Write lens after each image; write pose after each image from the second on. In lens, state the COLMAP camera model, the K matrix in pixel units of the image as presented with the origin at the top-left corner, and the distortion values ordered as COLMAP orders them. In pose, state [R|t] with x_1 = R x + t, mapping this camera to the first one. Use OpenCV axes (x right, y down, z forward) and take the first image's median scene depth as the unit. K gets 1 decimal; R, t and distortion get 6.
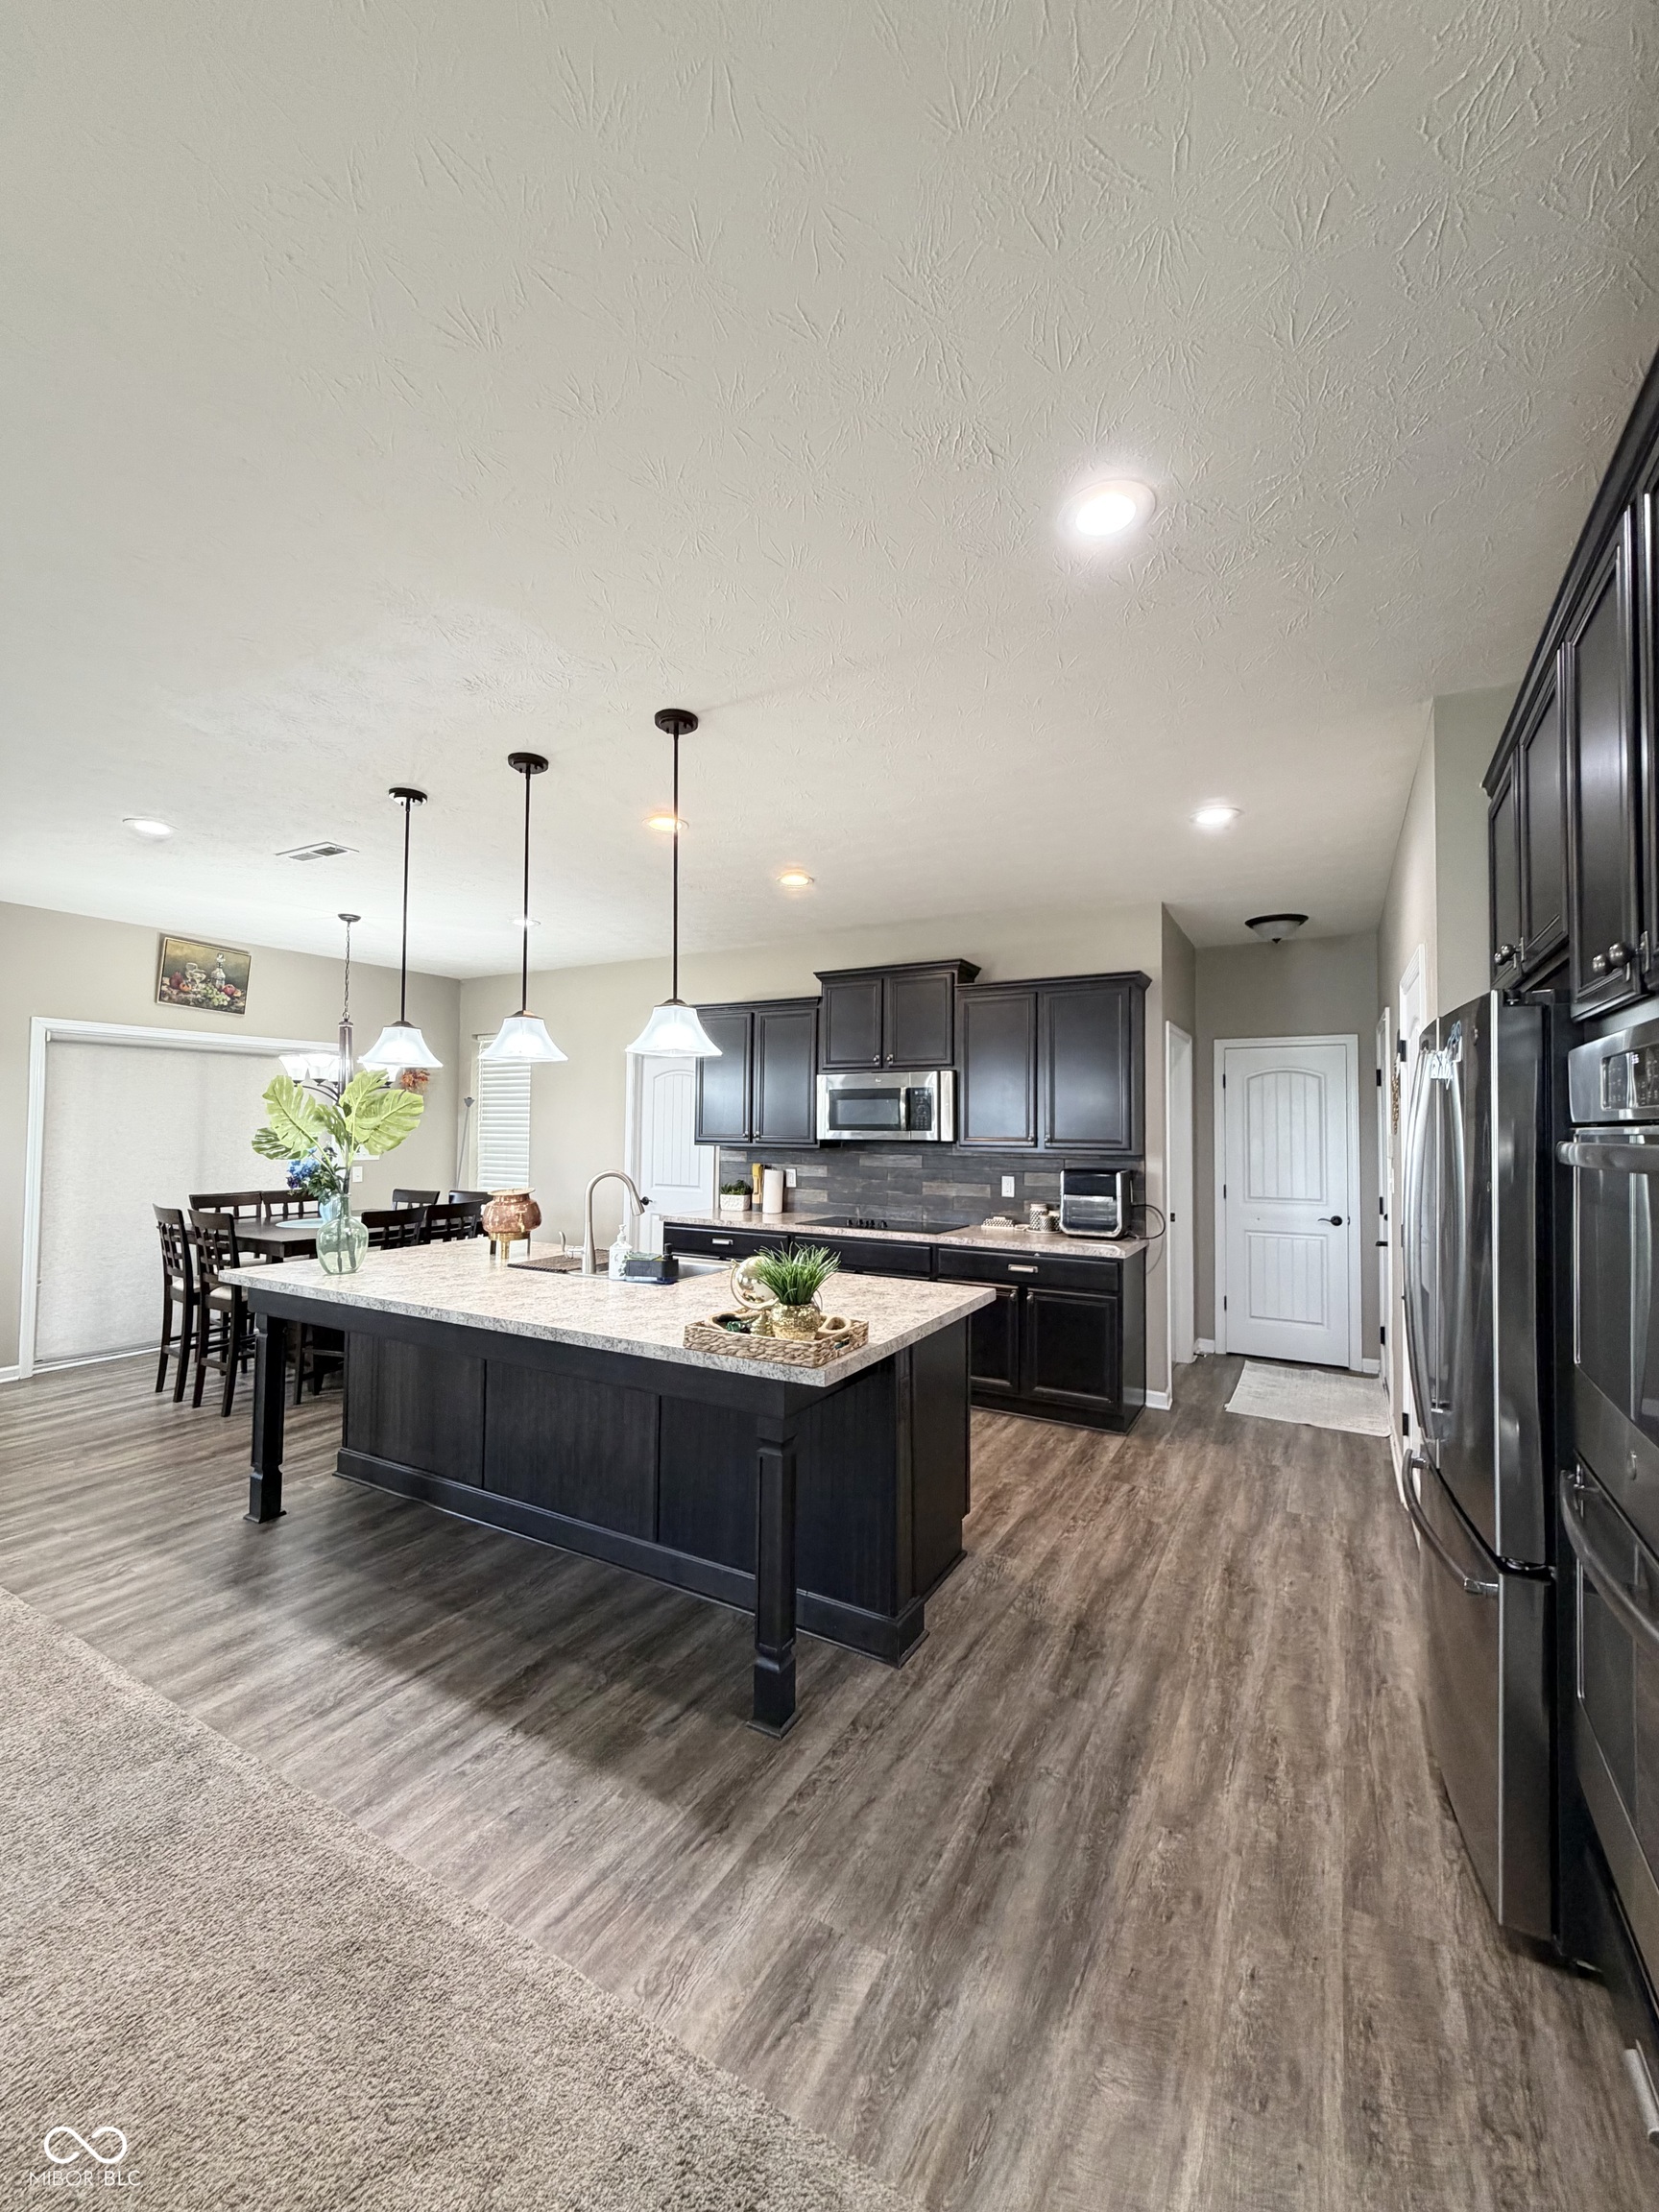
lens RADIAL K [[882.7, 0, 827.9], [0, 882.7, 1097.1], [0, 0, 1]] dist [0.000467, 0.000408]
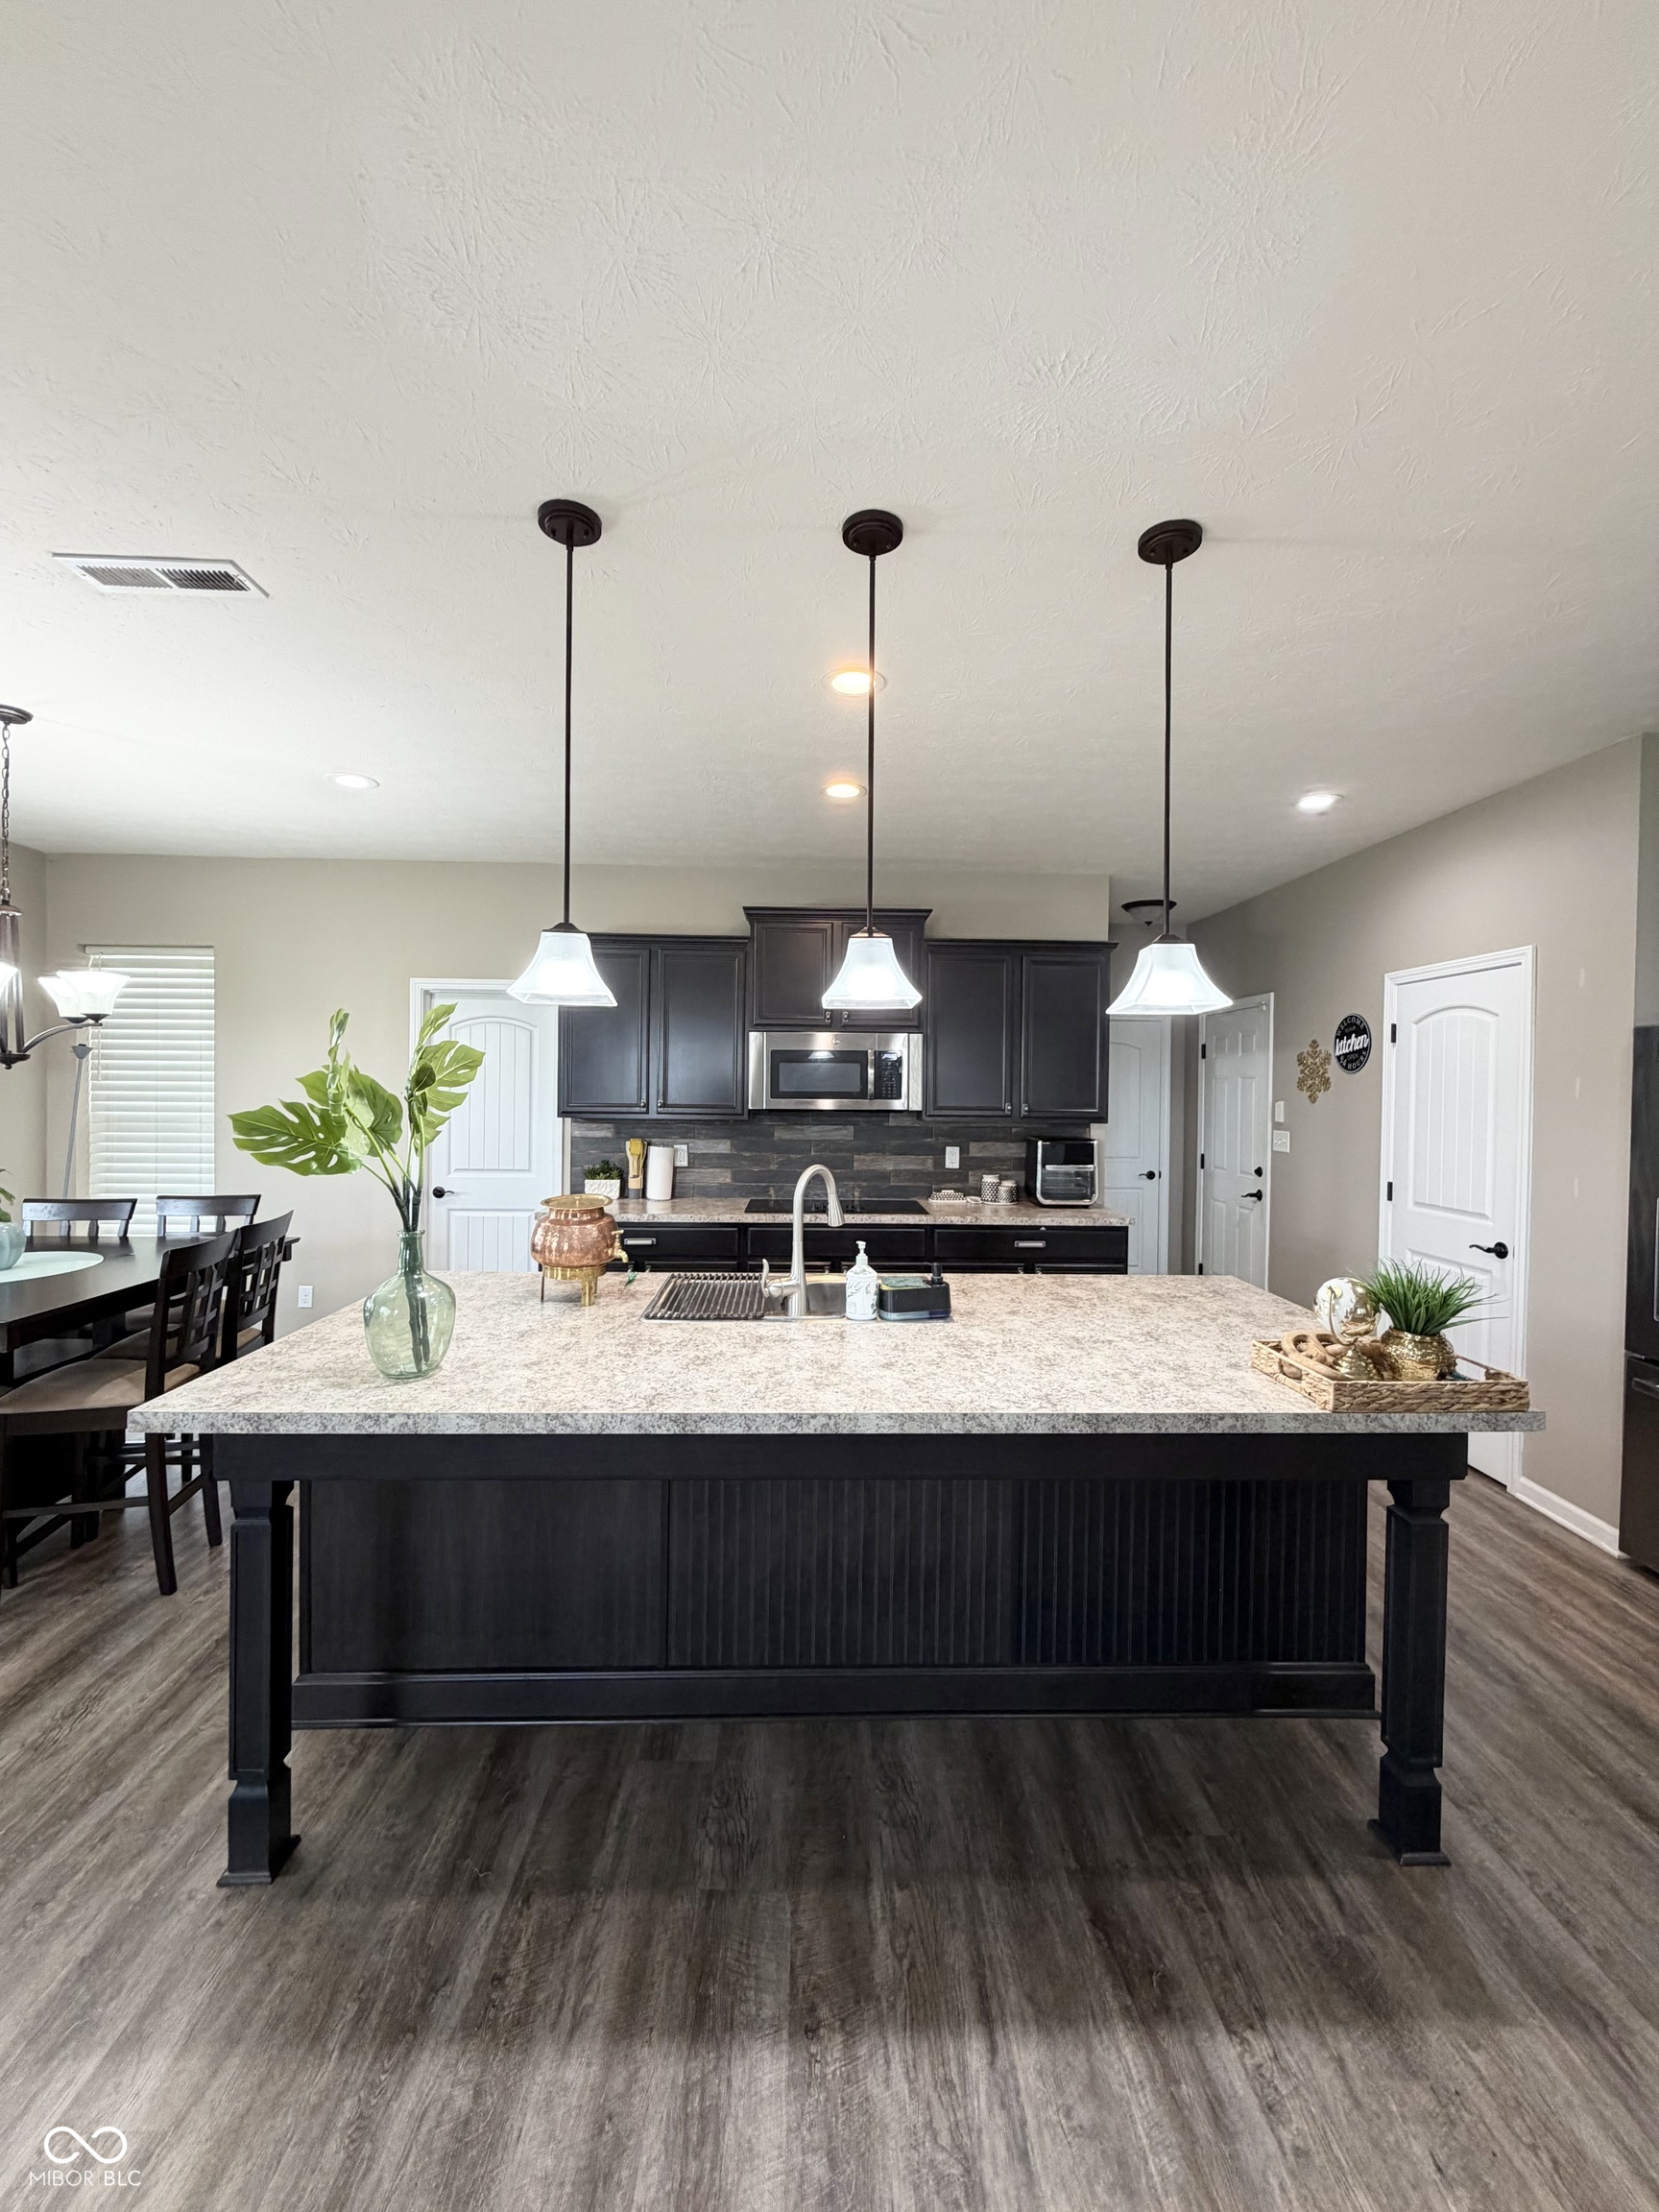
lens RADIAL K [[882.7, 0, 830.6], [0, 882.7, 1096.8], [0, 0, 1]] dist [0.000467, 0.000408]
pose [[0.853467, -0.003261, 0.521137, -0.401635], [-0.022700, 0.998799, 0.043427, -0.001818], [-0.520652, -0.048894, 0.852368, 0.263876]]
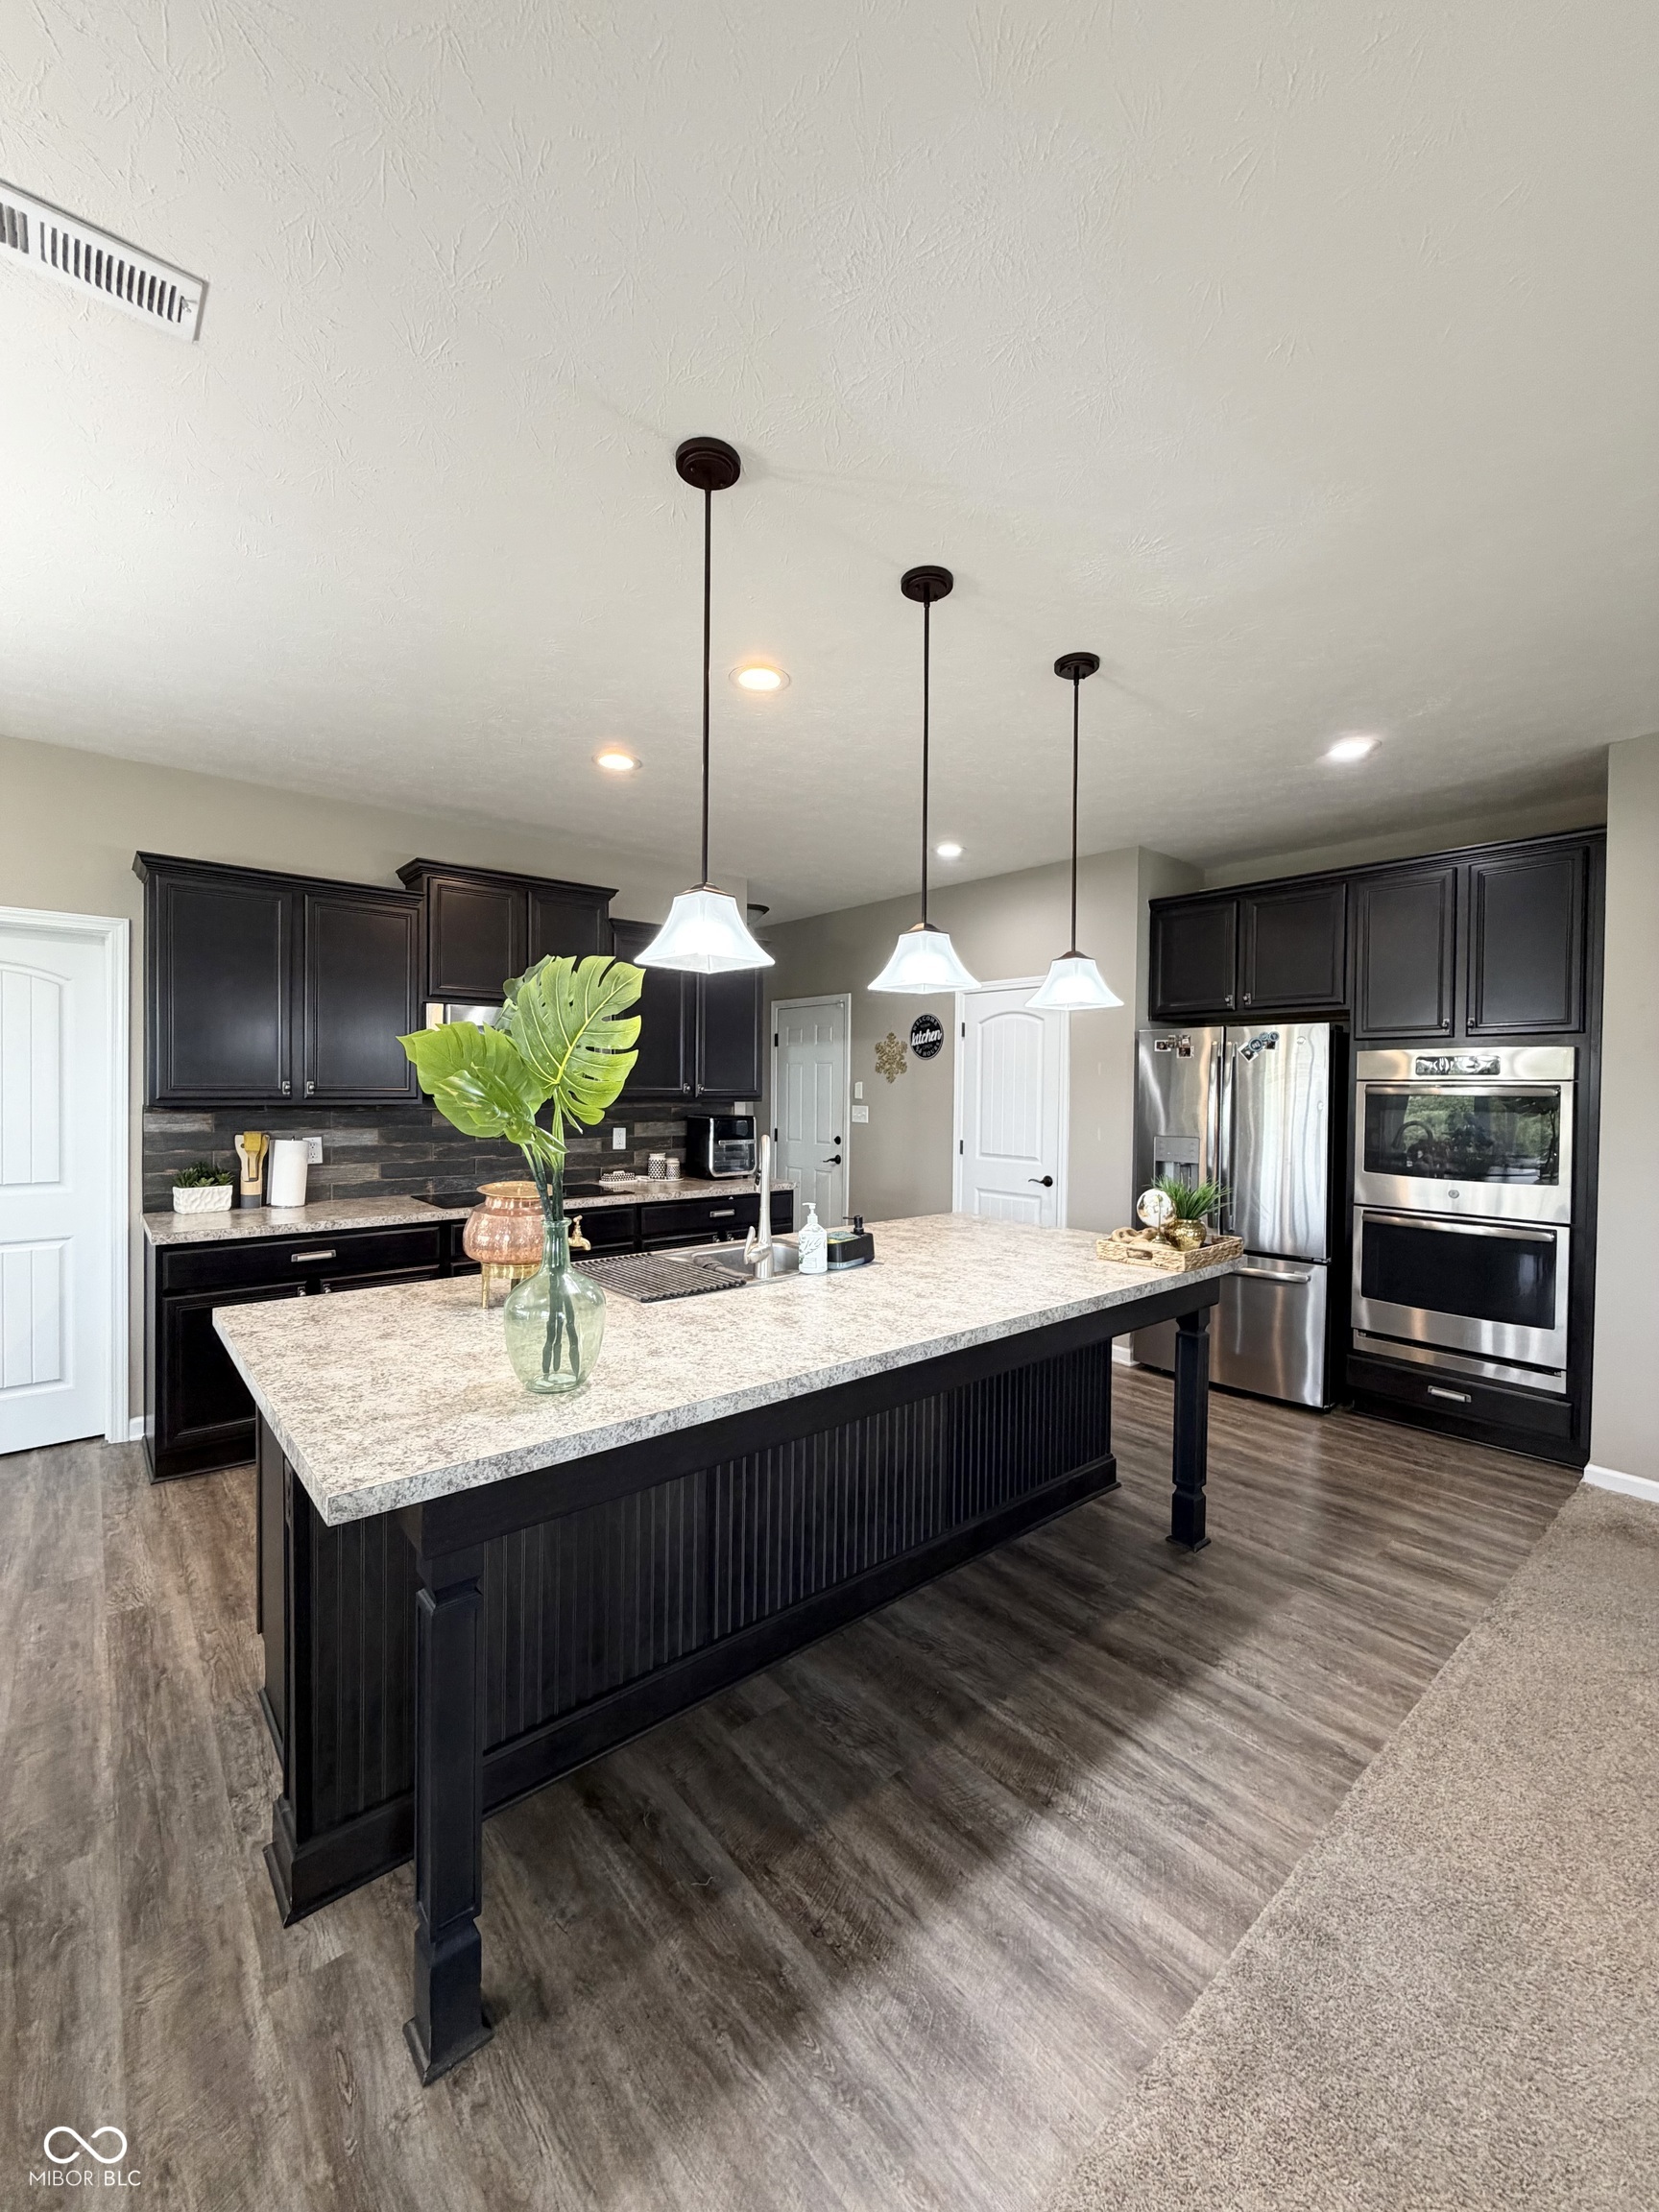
lens RADIAL K [[882.7, 0, 831.7], [0, 882.7, 1094.7], [0, 0, 1]] dist [0.000467, 0.000408]
pose [[0.337833, -0.016316, 0.941065, -0.617042], [-0.039401, 0.998728, 0.031460, 0.015029], [-0.940381, -0.047707, 0.336760, 0.465032]]
